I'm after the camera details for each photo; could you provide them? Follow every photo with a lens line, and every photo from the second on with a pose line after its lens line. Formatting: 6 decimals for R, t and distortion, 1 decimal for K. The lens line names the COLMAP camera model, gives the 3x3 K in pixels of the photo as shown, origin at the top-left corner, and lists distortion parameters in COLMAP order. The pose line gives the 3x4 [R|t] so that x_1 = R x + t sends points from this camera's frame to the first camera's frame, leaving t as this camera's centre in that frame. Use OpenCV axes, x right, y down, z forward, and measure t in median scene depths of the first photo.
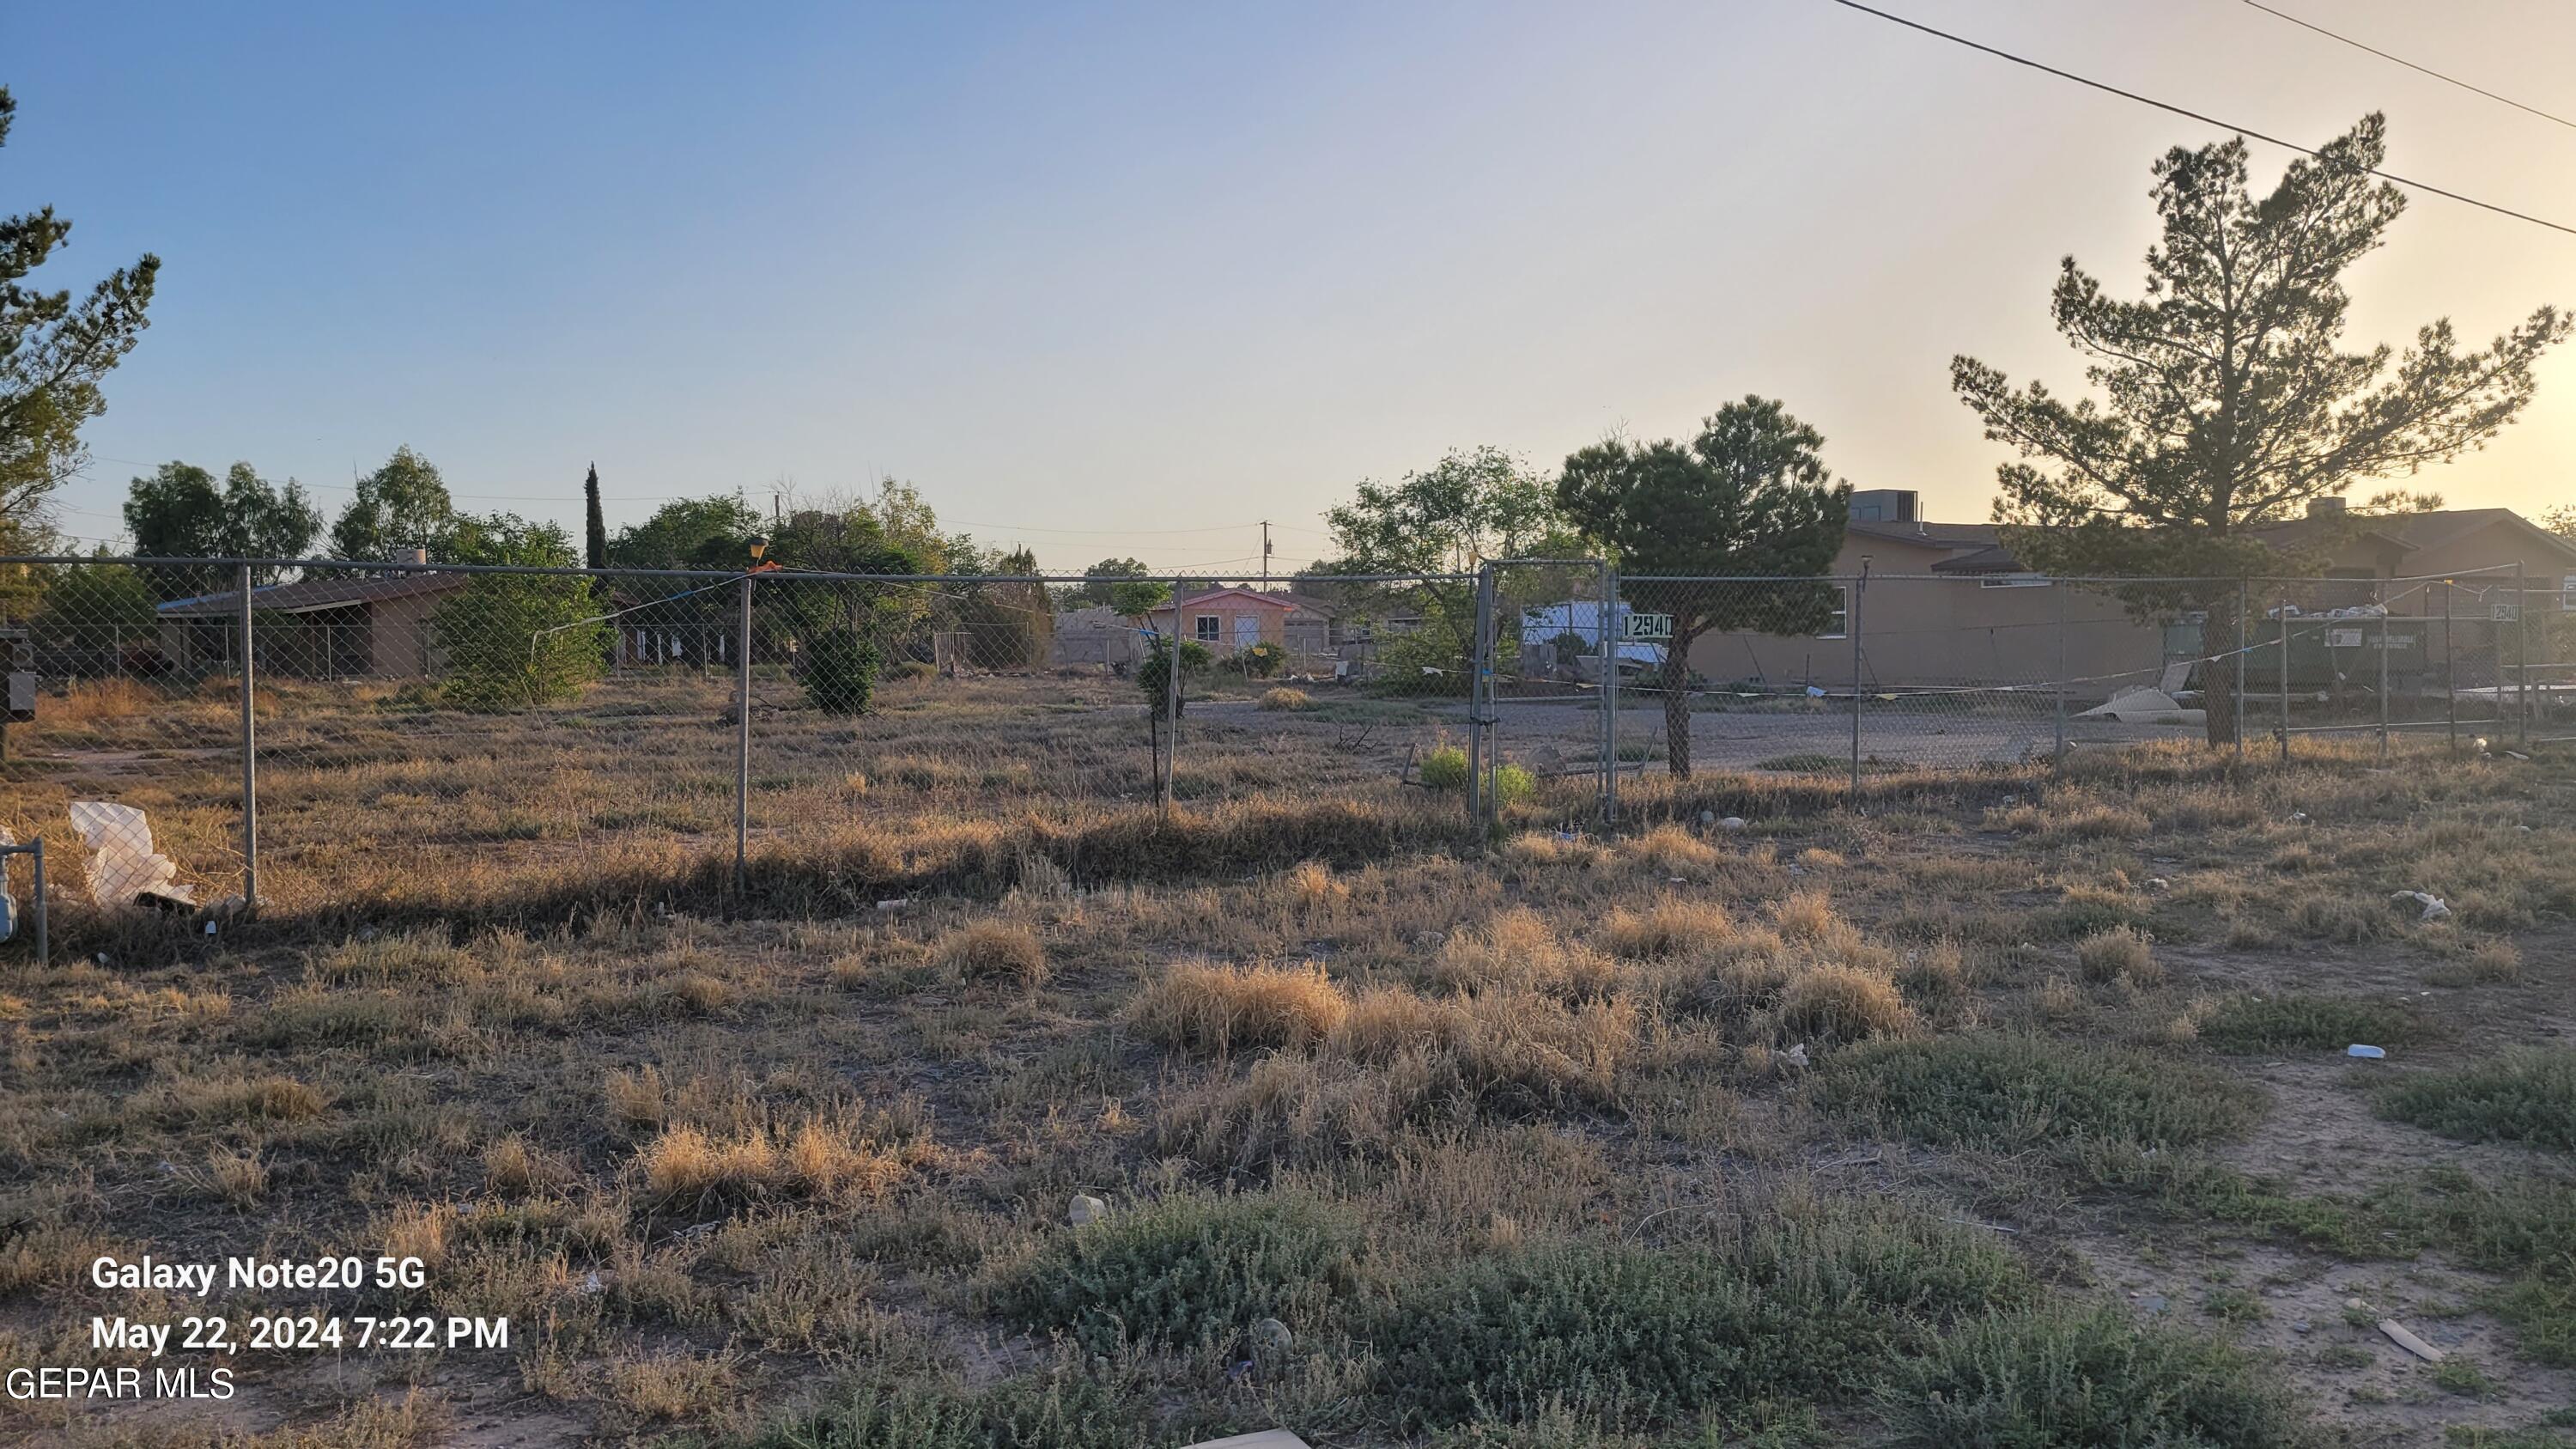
lens RADIAL K [[1902.0, 0, 1305.9], [0, 1902.0, 749.1], [0, 0, 1]] dist [0.065583, -0.045561]
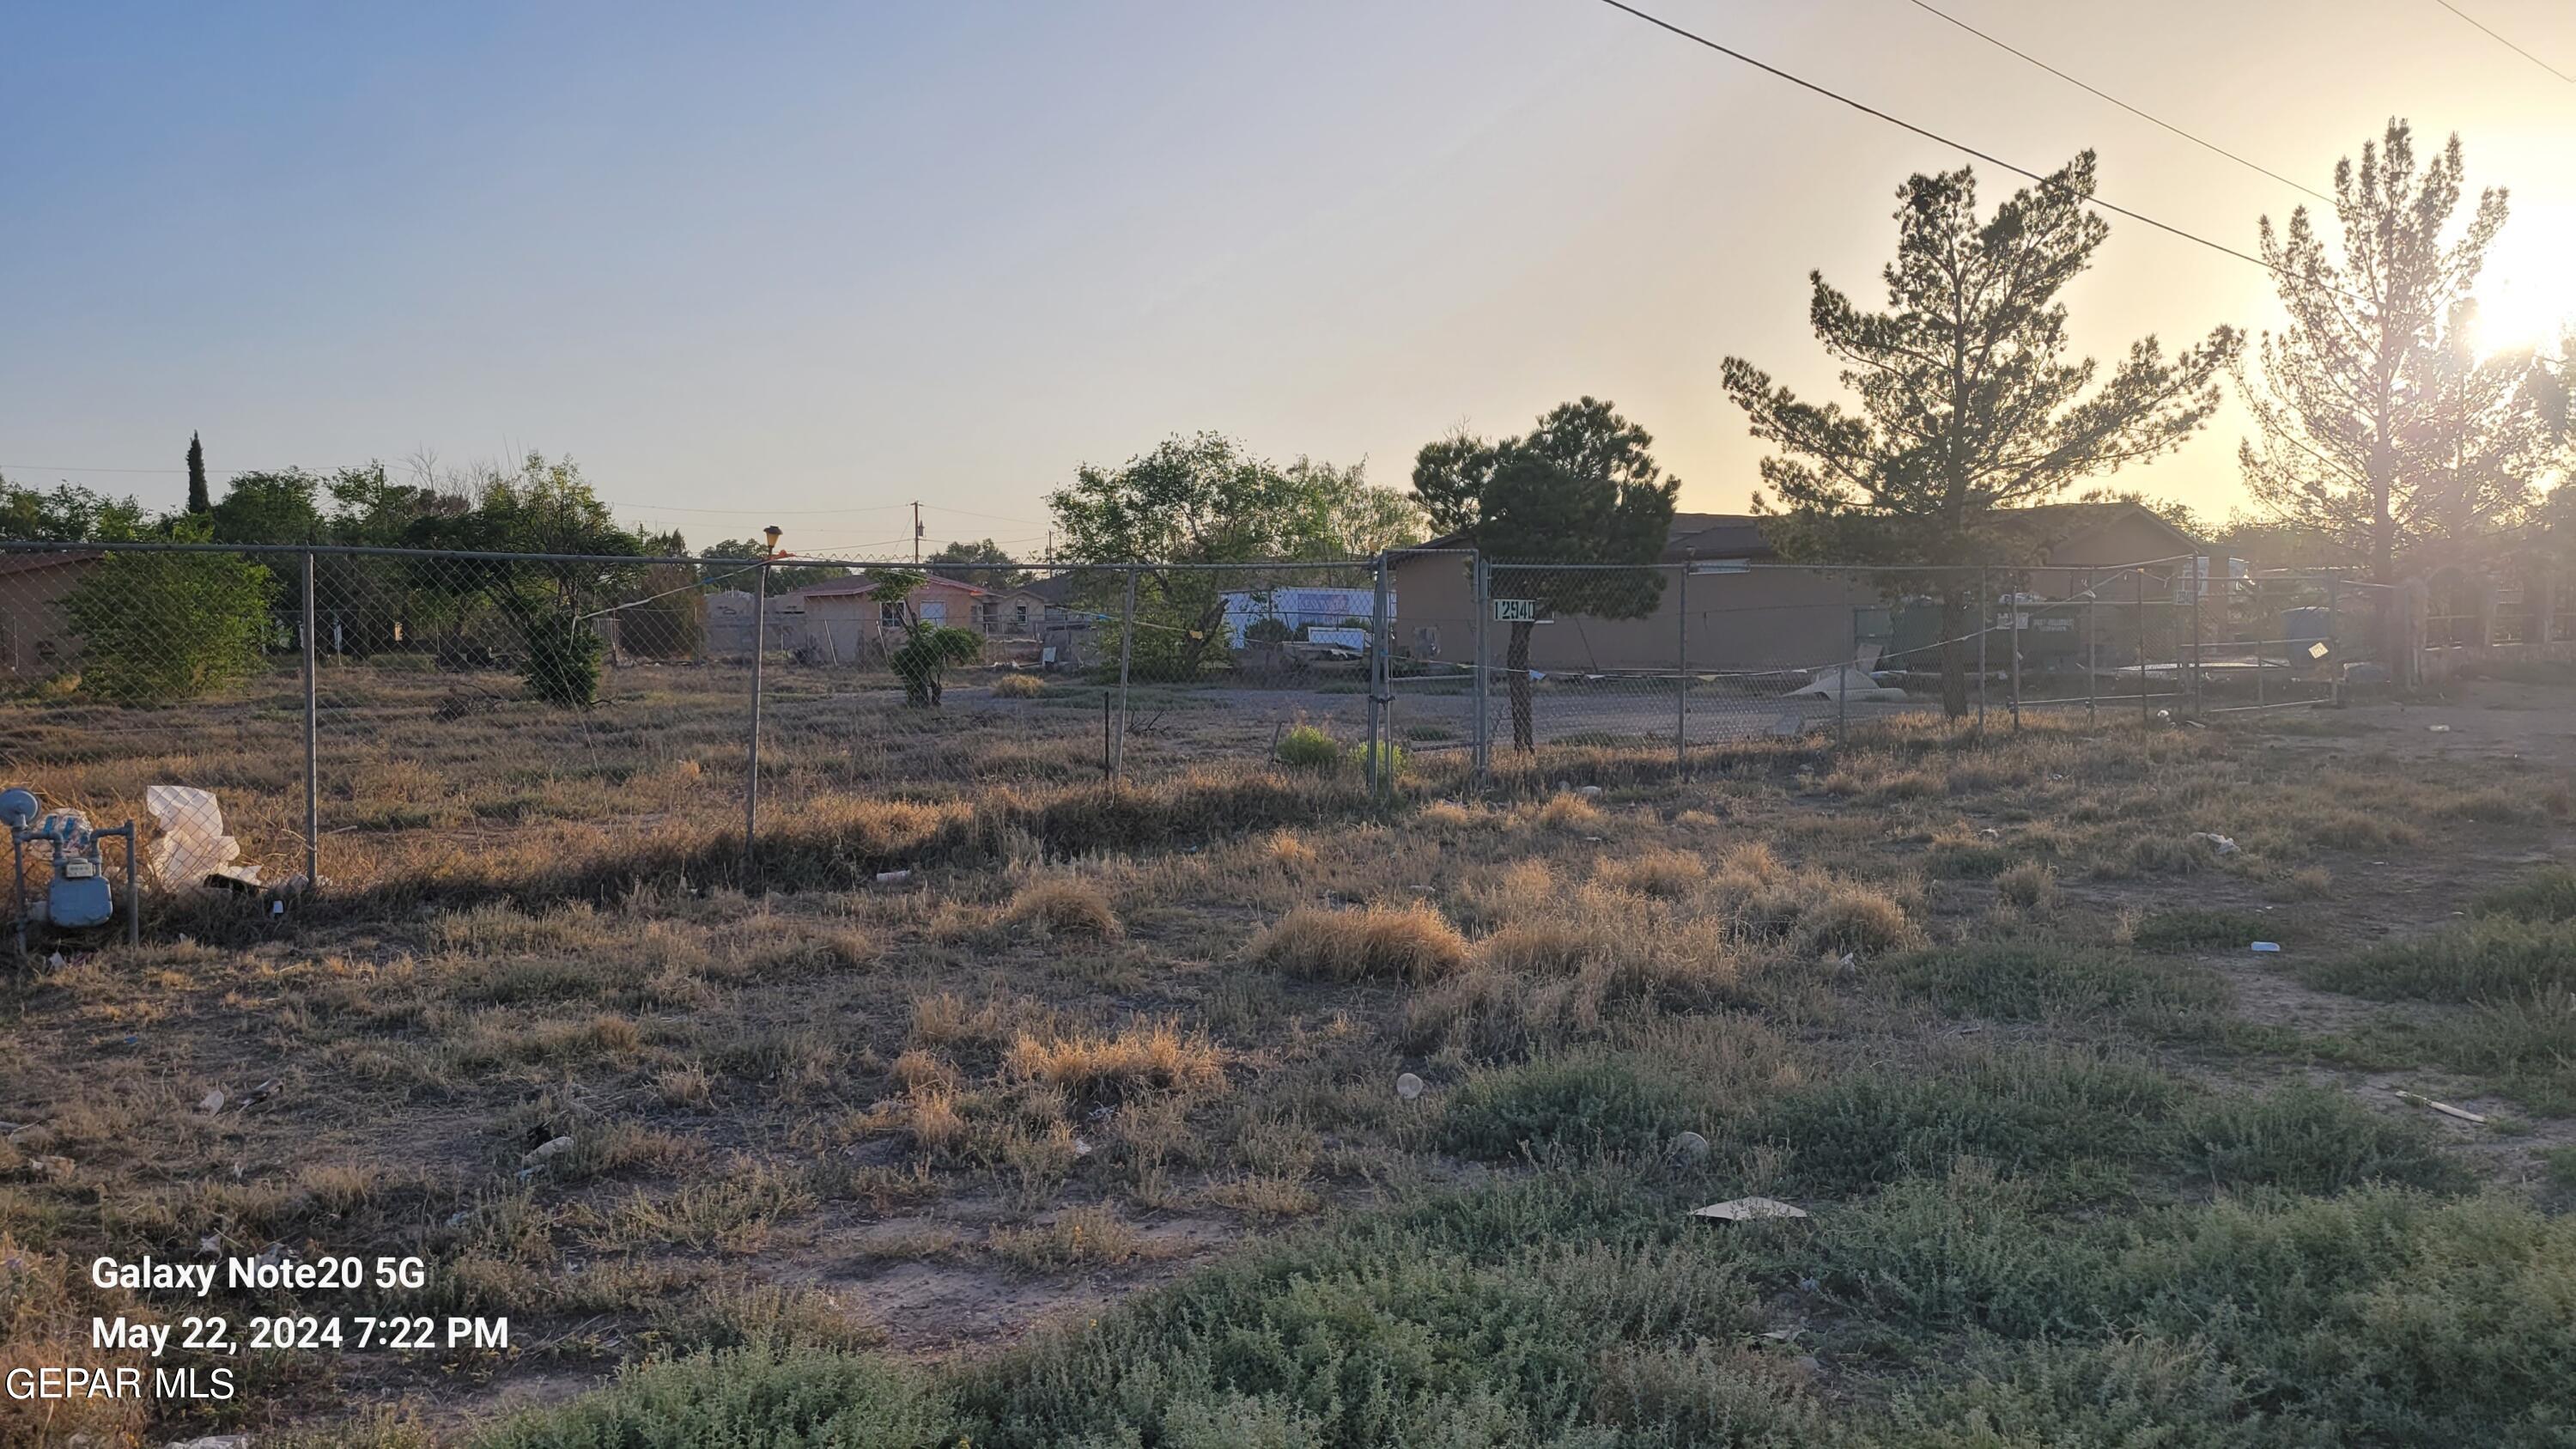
lens RADIAL K [[2006.0, 0, 1237.6], [0, 2006.0, 749.2], [0, 0, 1]] dist [0.067739, -0.048122]
pose [[0.985750, -0.013346, 0.167688, -0.153024], [0.012760, 0.999908, 0.004569, 0.006415], [-0.167734, -0.002364, 0.985829, -0.087937]]
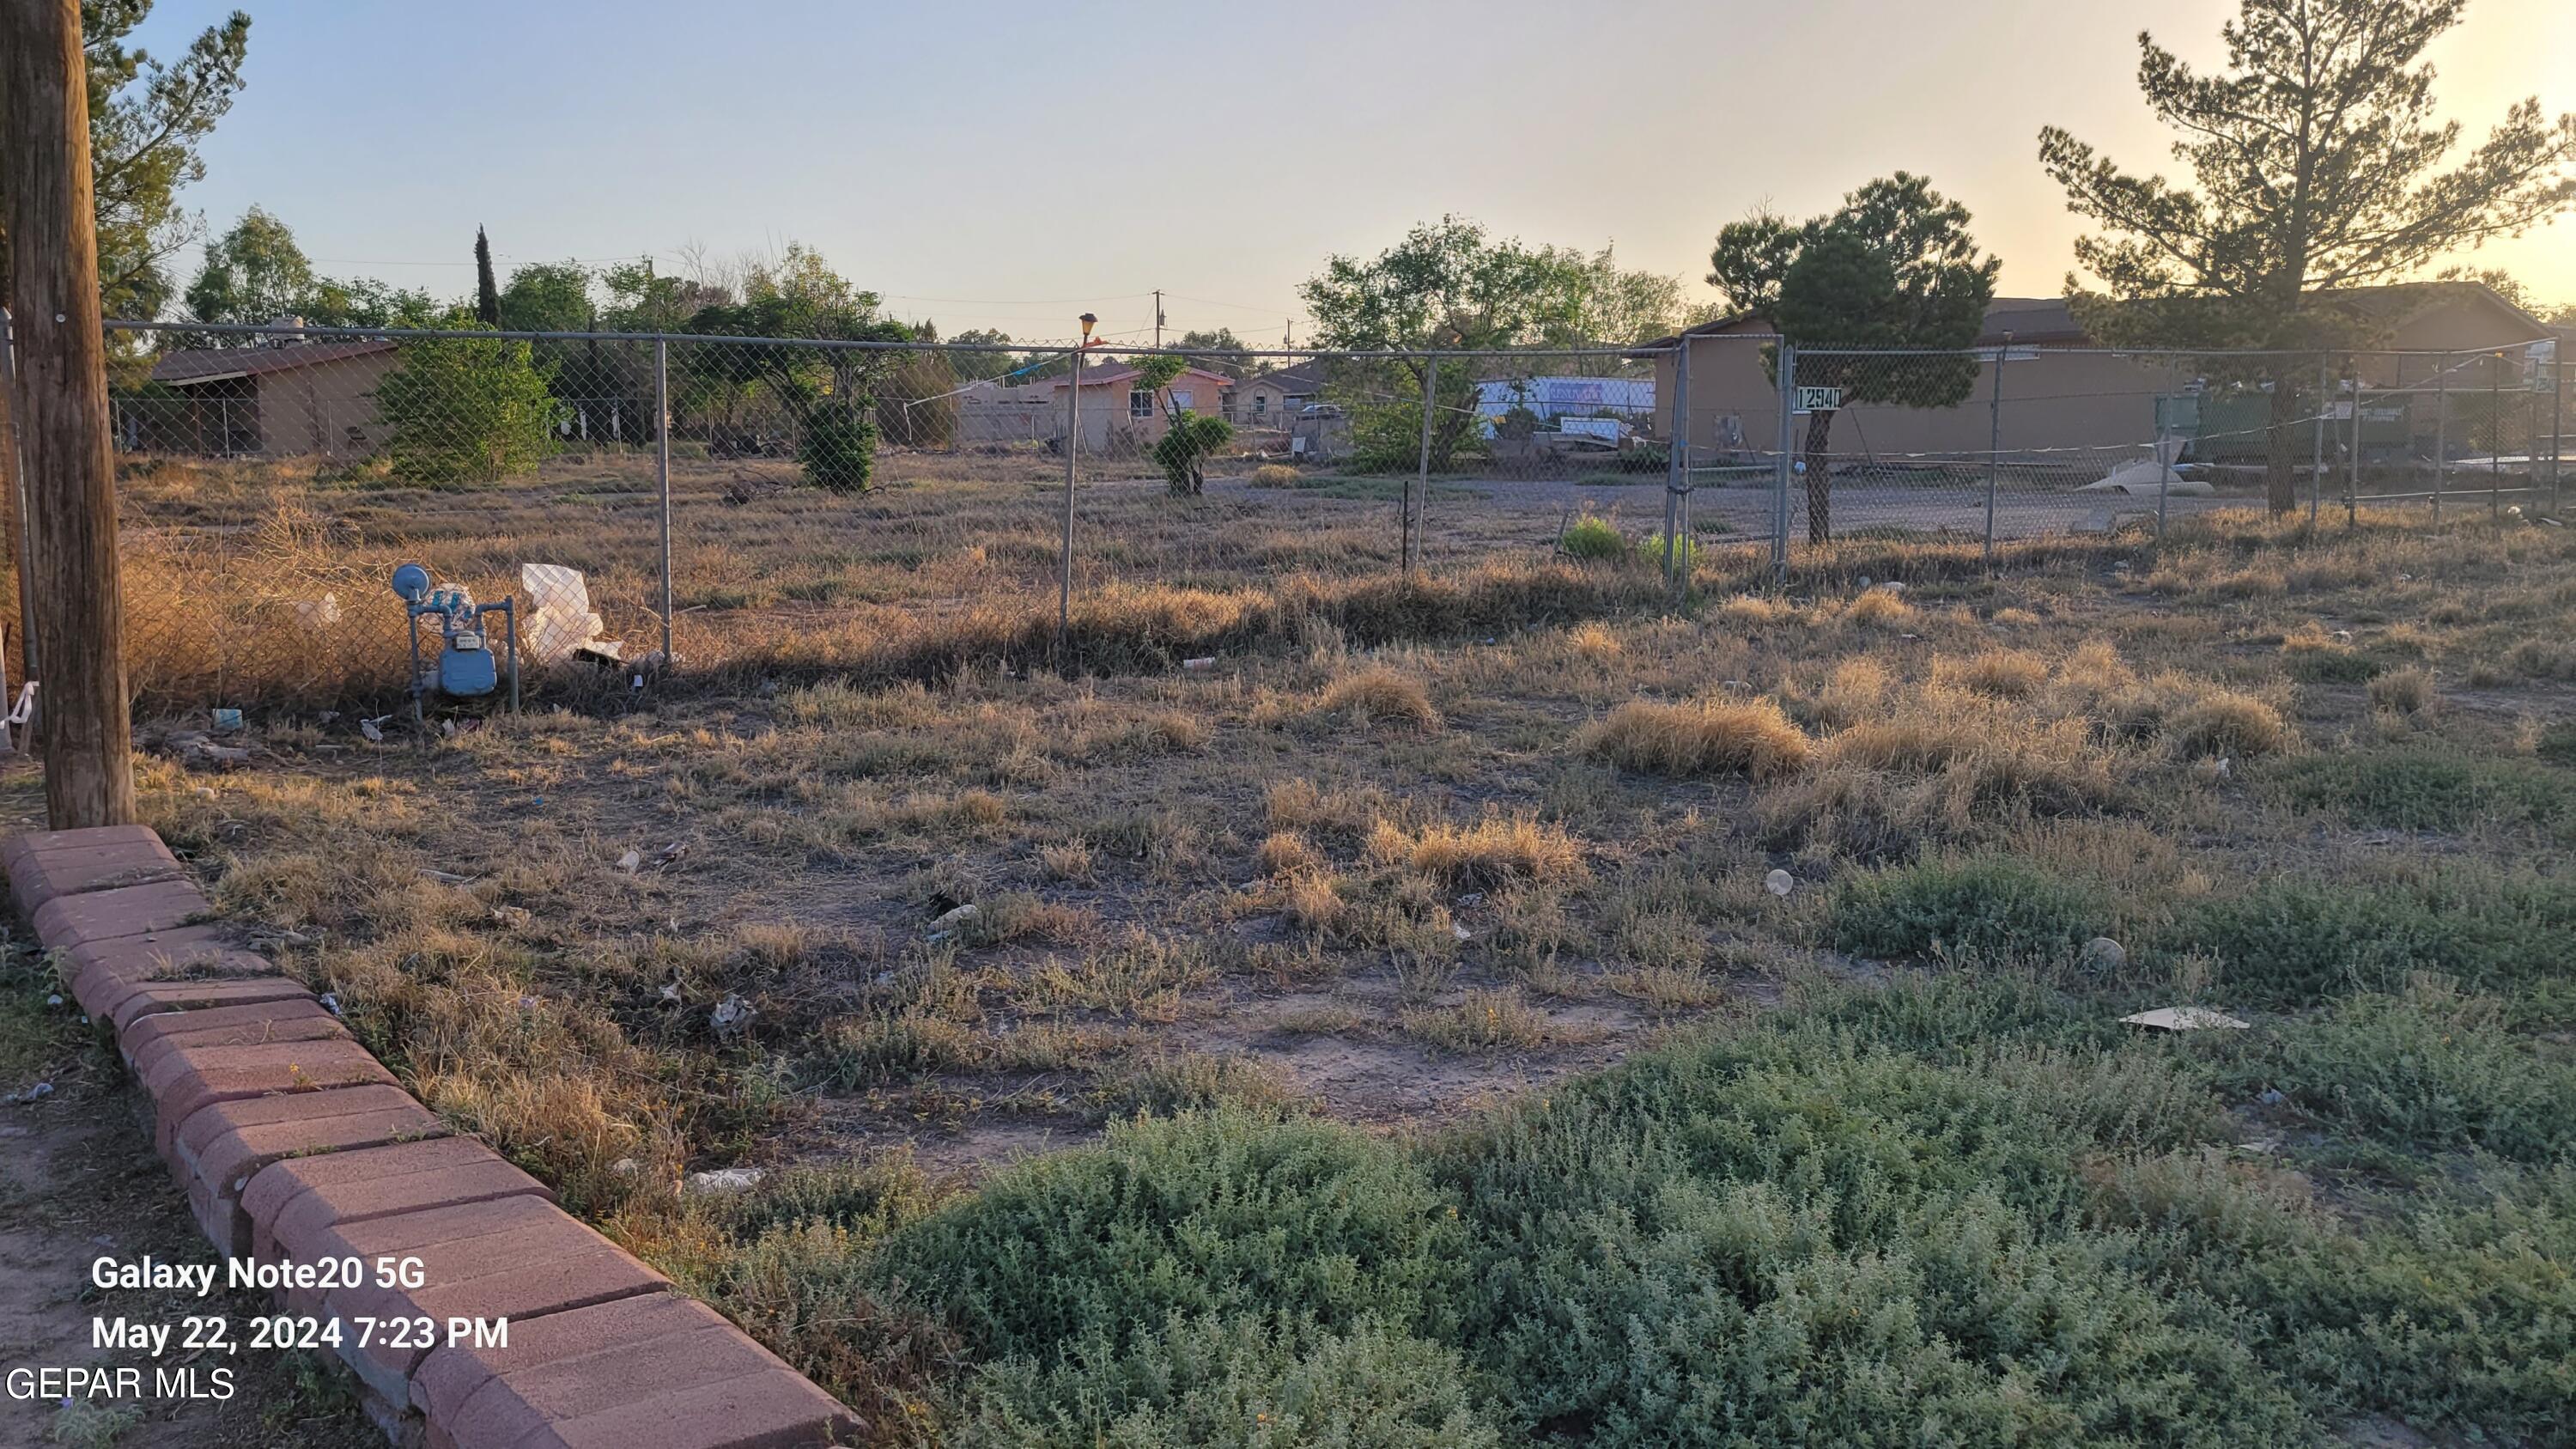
lens RADIAL K [[2004.3, 0, 1236.0], [0, 2004.3, 685.2], [0, 0, 1]] dist [0.071803, -0.055086]
pose [[0.998404, -0.007718, 0.055939, -0.185002], [0.003496, 0.997164, 0.075178, 0.007082], [-0.056361, -0.074862, 0.995600, -0.083543]]
